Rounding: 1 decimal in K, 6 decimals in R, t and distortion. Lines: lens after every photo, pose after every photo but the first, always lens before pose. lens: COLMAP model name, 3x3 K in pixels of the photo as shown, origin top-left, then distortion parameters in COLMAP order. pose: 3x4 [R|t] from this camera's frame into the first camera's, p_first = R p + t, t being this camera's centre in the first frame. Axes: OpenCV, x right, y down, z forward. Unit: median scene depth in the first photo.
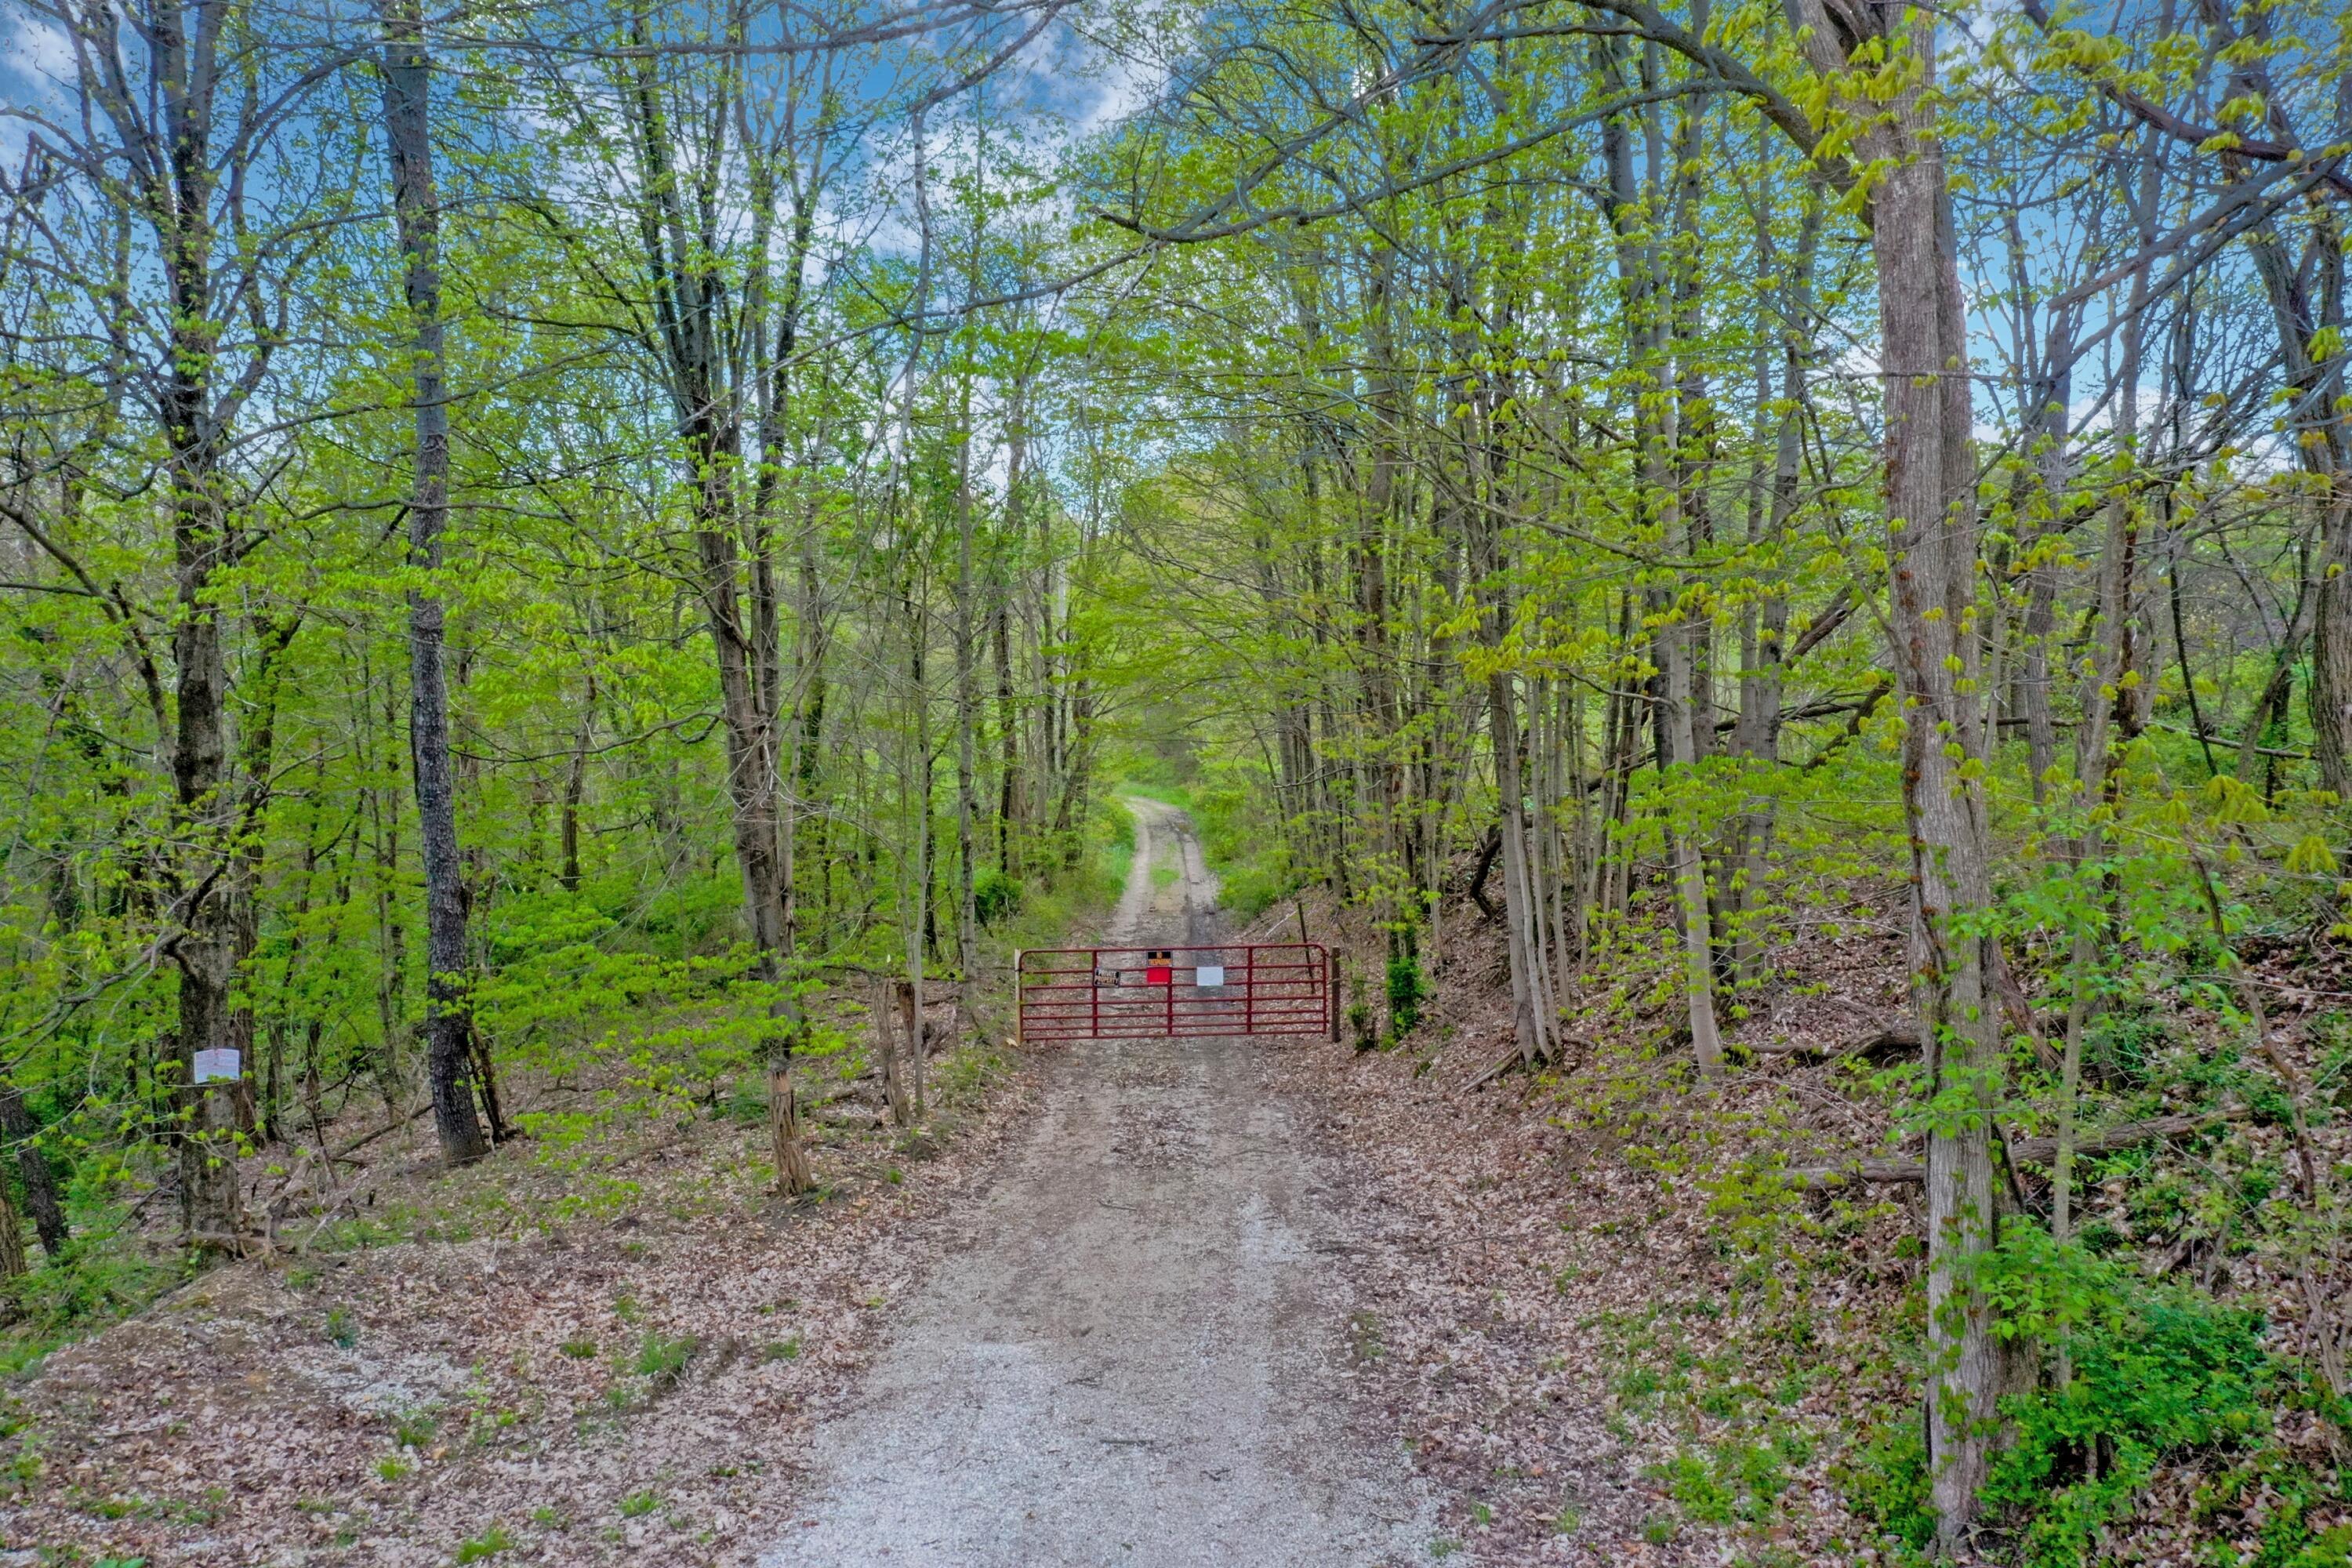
lens RADIAL K [[1916.8, 0, 1159.4], [0, 1916.8, 770.2], [0, 0, 1]] dist [0.021045, -0.008286]
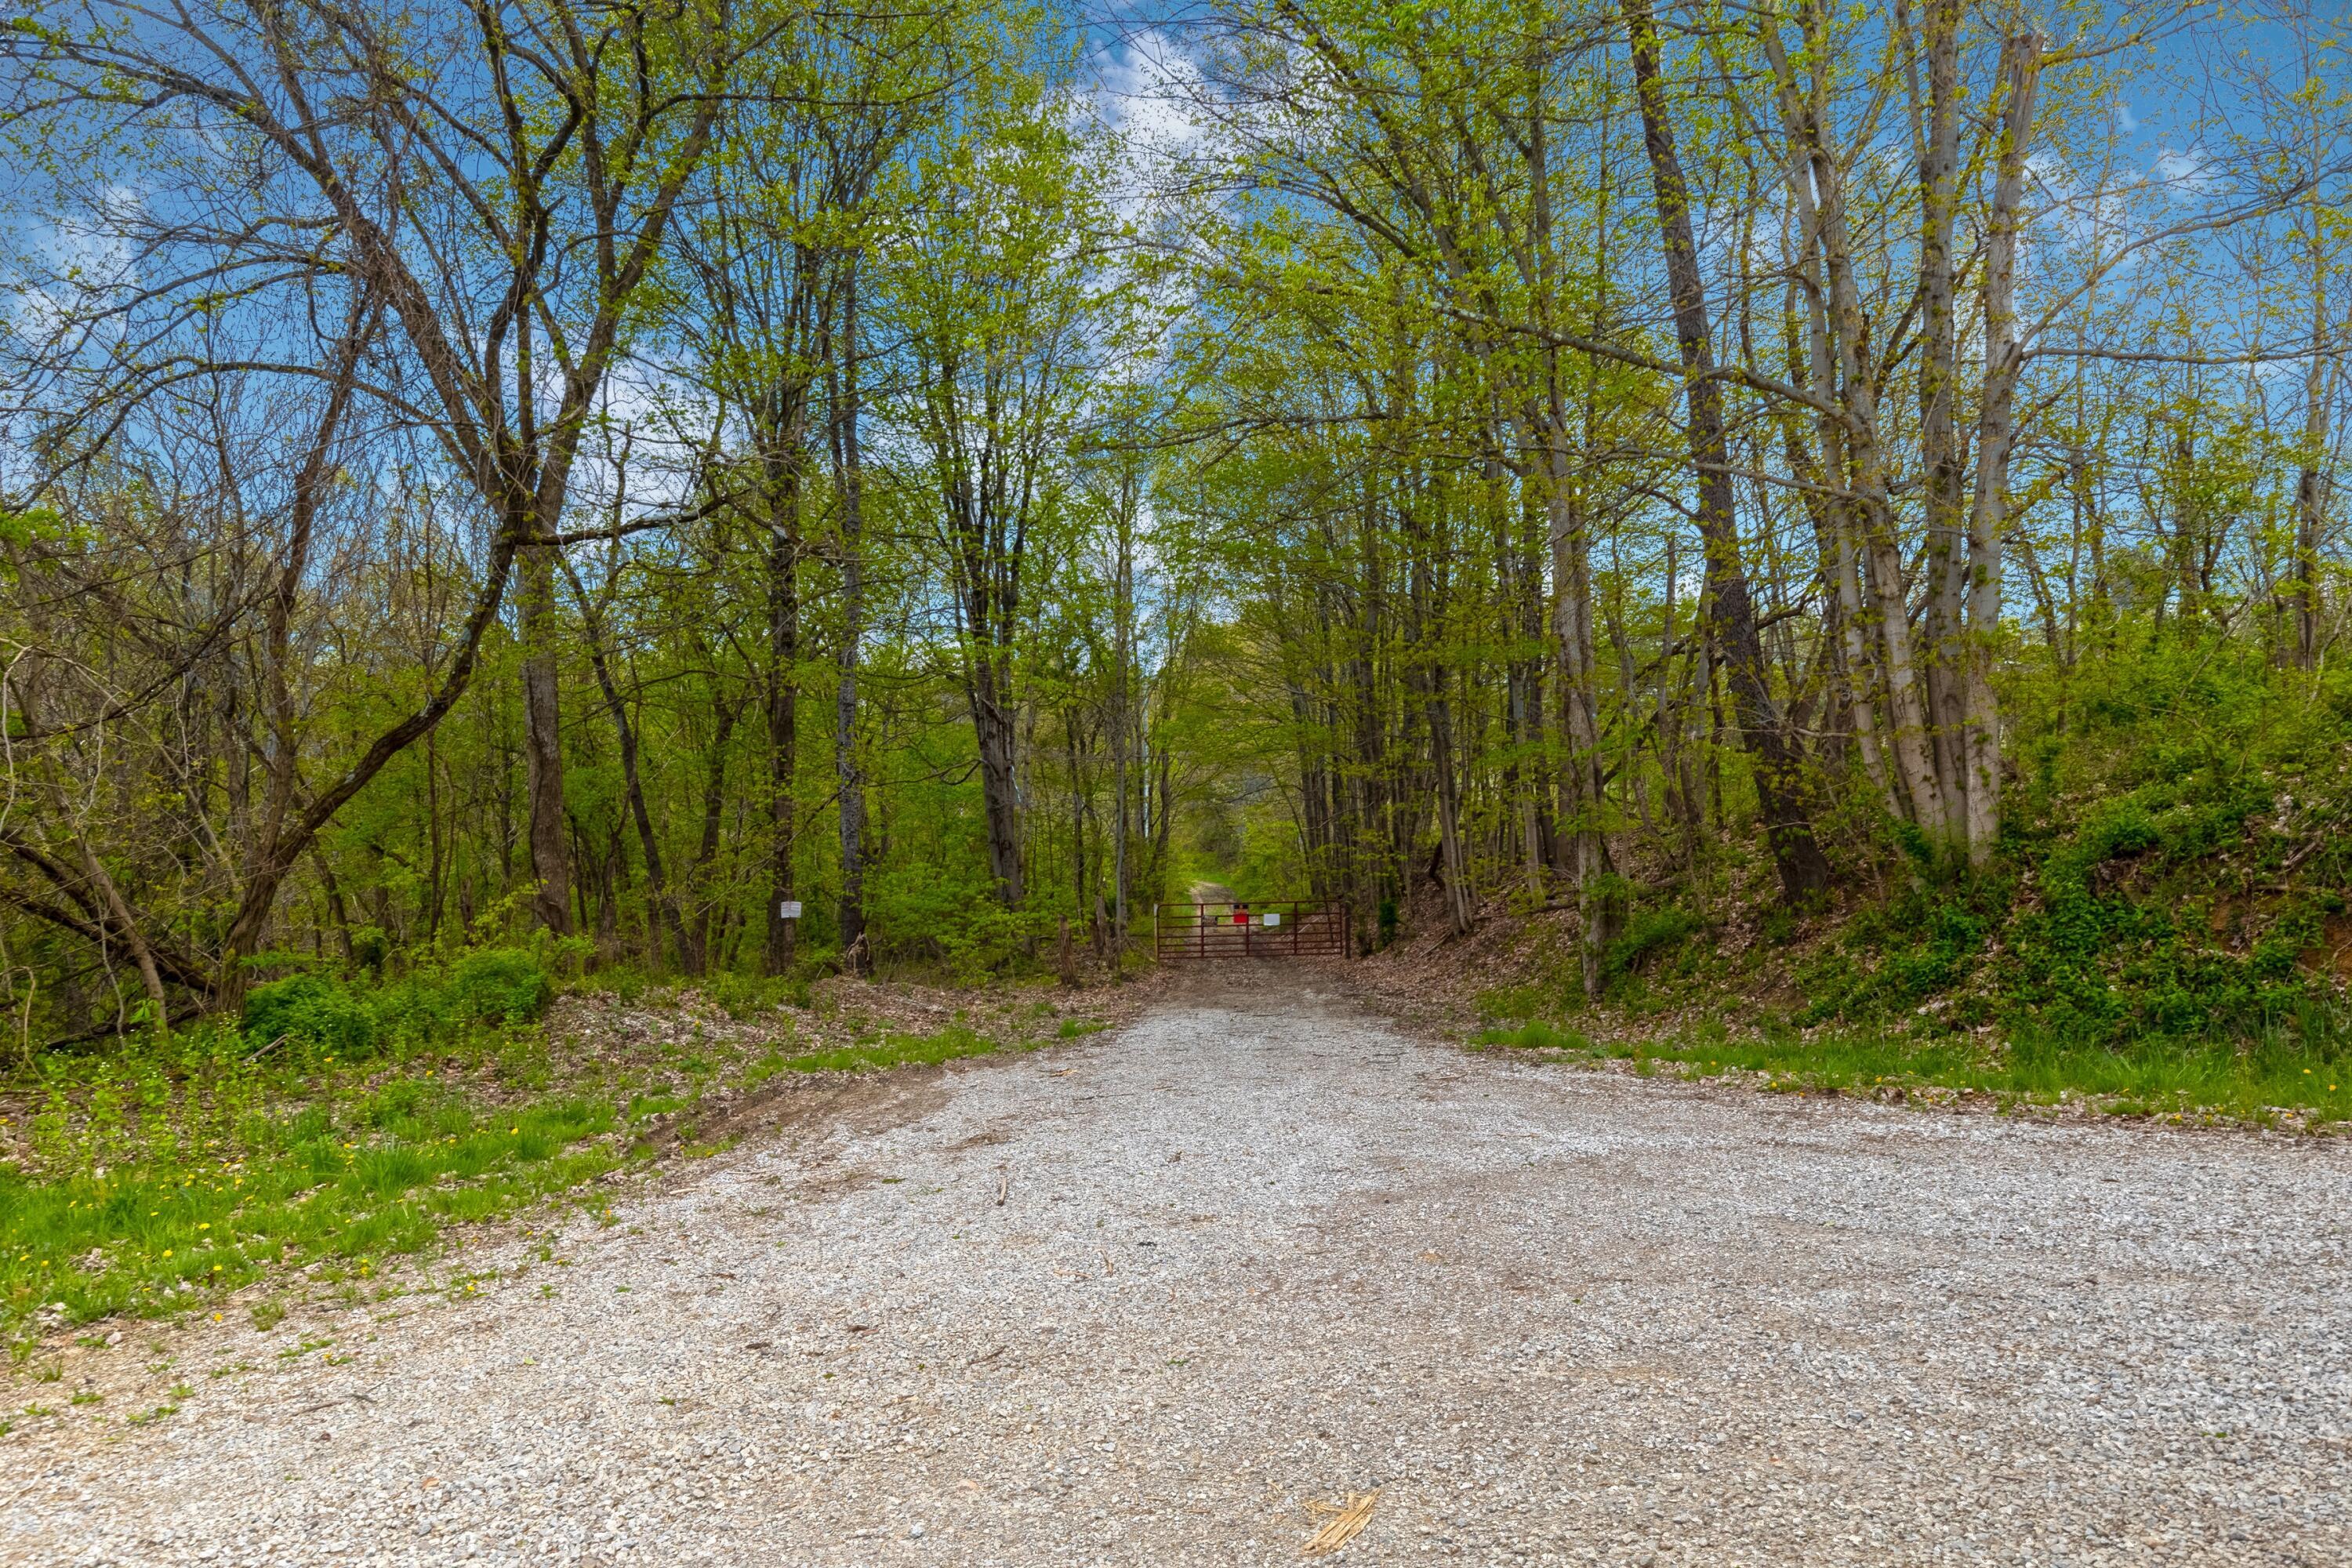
lens RADIAL K [[1568.5, 0, 1178.3], [0, 1568.5, 795.6], [0, 0, 1]] dist [0.000158, 0.000019]
pose [[0.999897, -0.010545, -0.009751, -0.063109], [0.010038, 0.998665, -0.050674, 0.109792], [0.010273, 0.050571, 0.998668, -0.571984]]
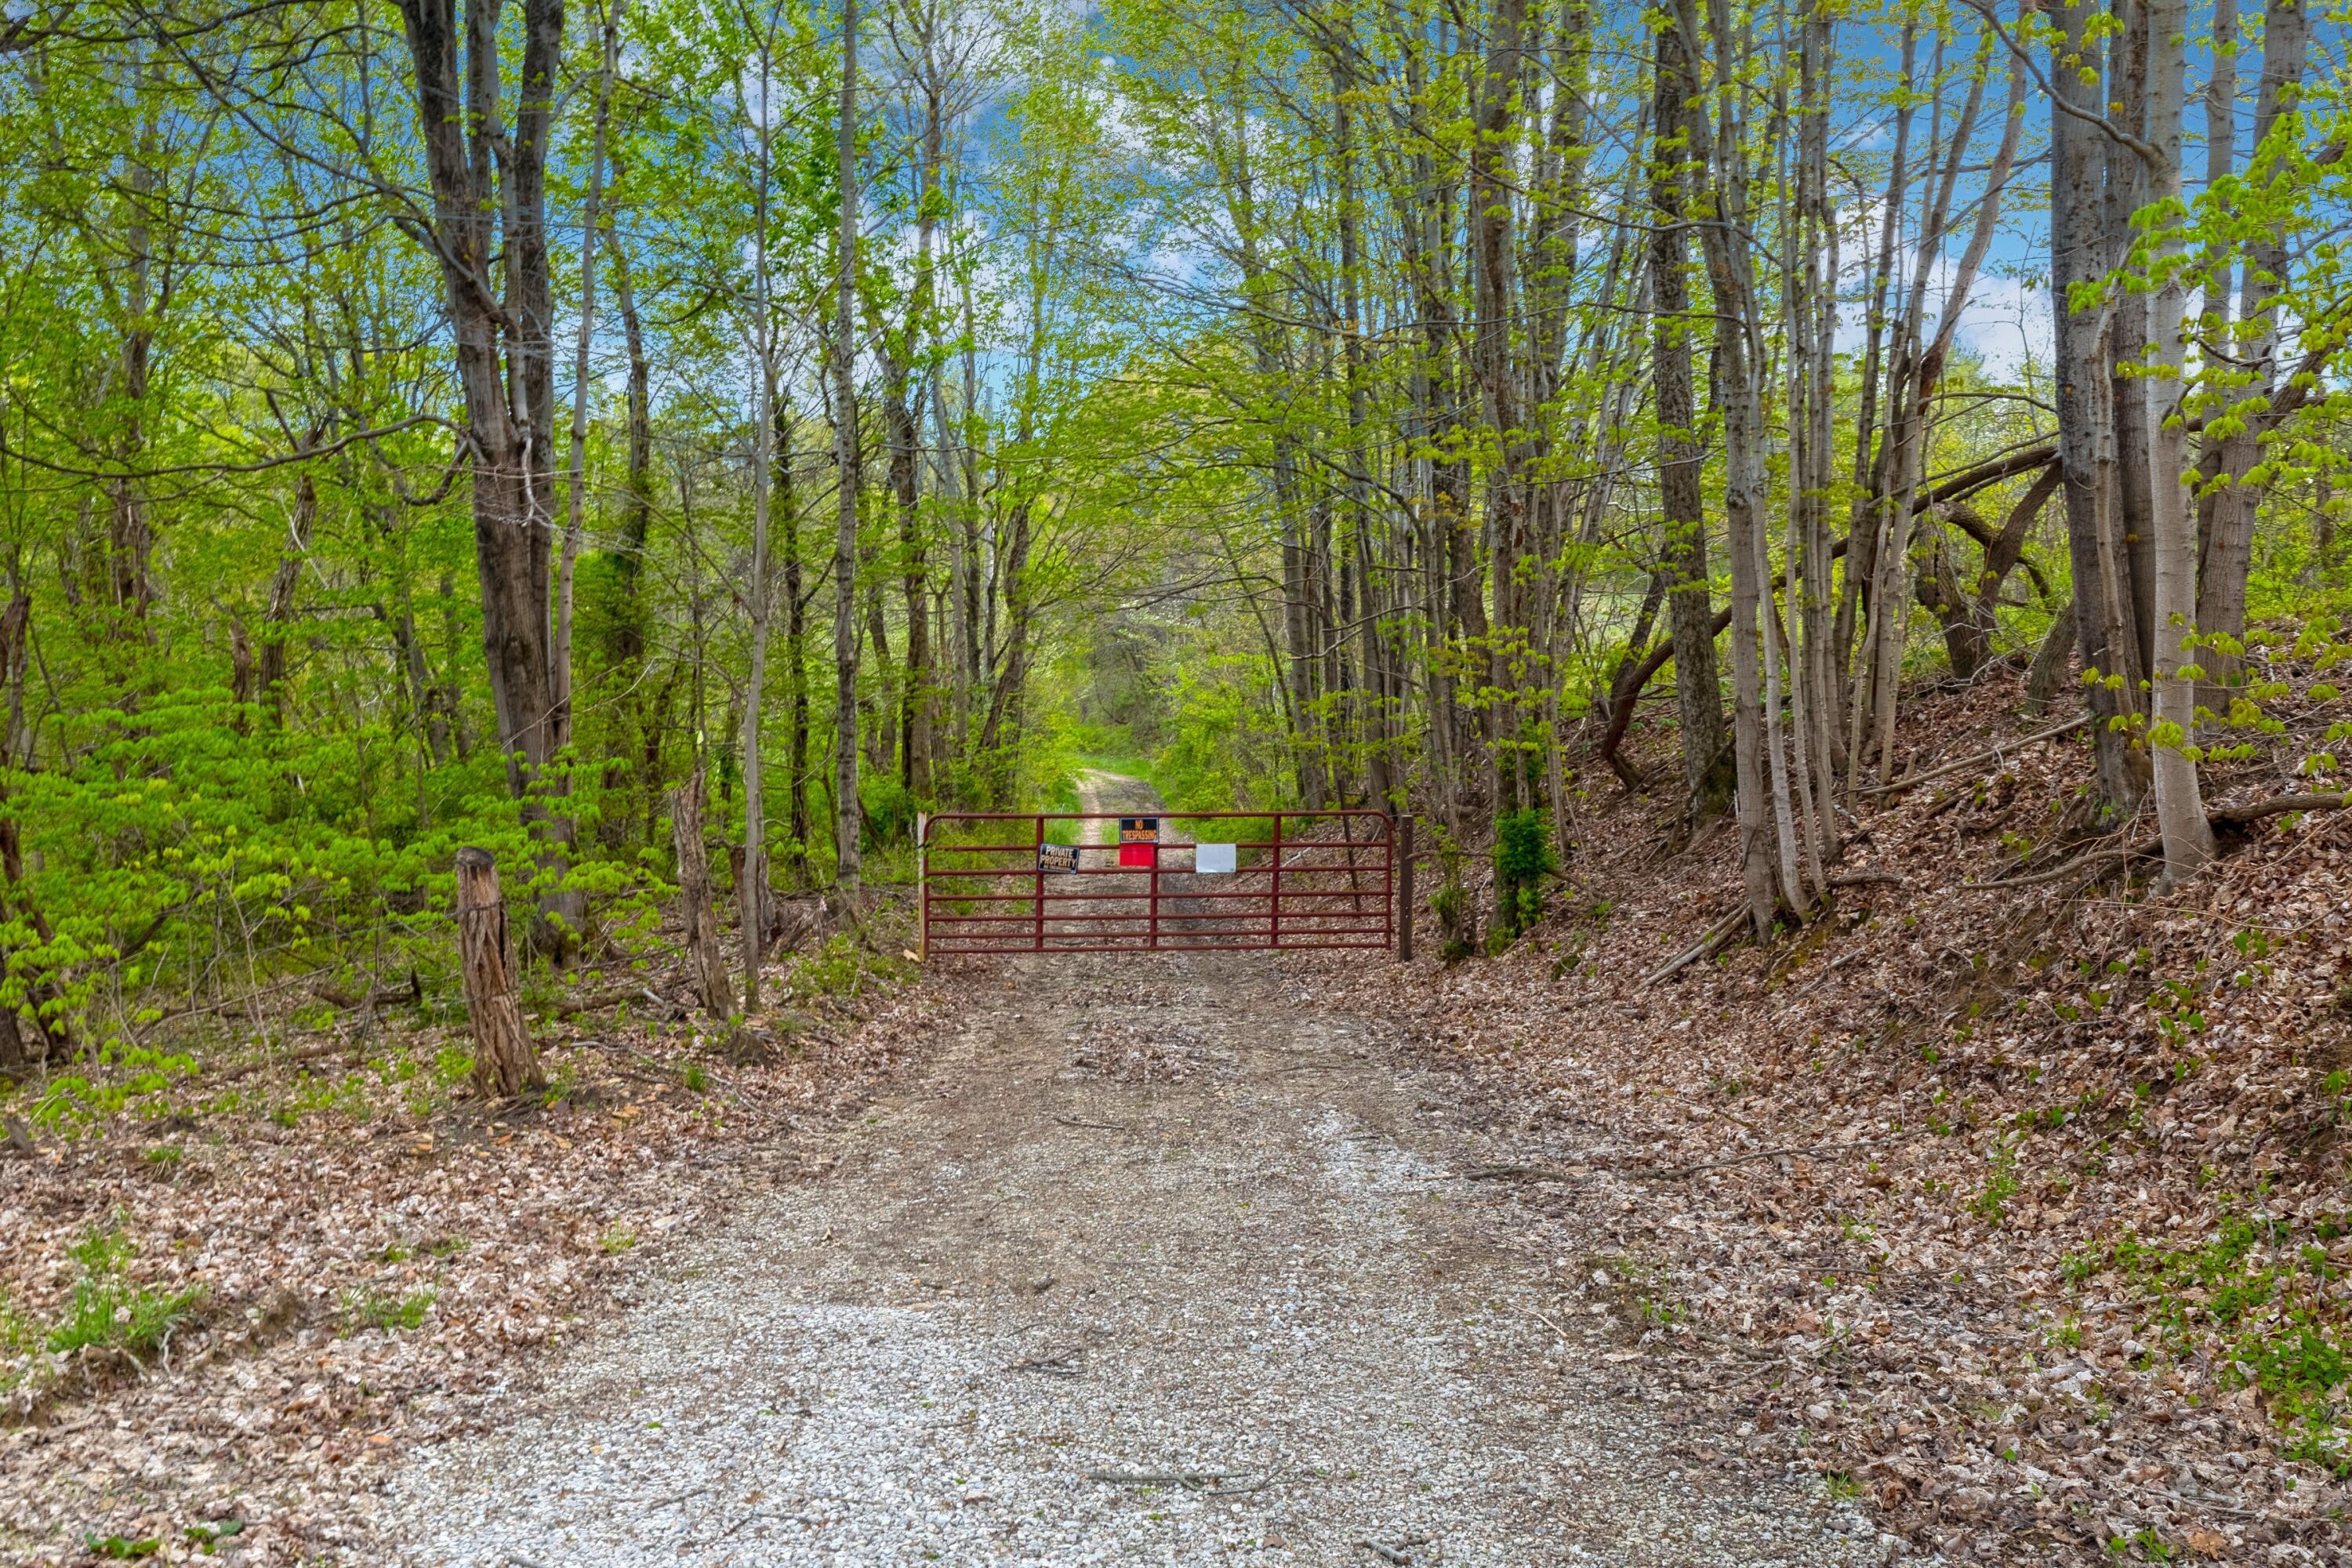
lens RADIAL K [[2366.9, 0, 1190.7], [0, 2366.9, 788.0], [0, 0, 1]] dist [0.014483, 0.000000]
pose [[0.999303, 0.011247, 0.035605, -0.018264], [-0.011561, 0.999896, 0.008619, 0.123224], [-0.035504, -0.009024, 0.999329, 0.309314]]
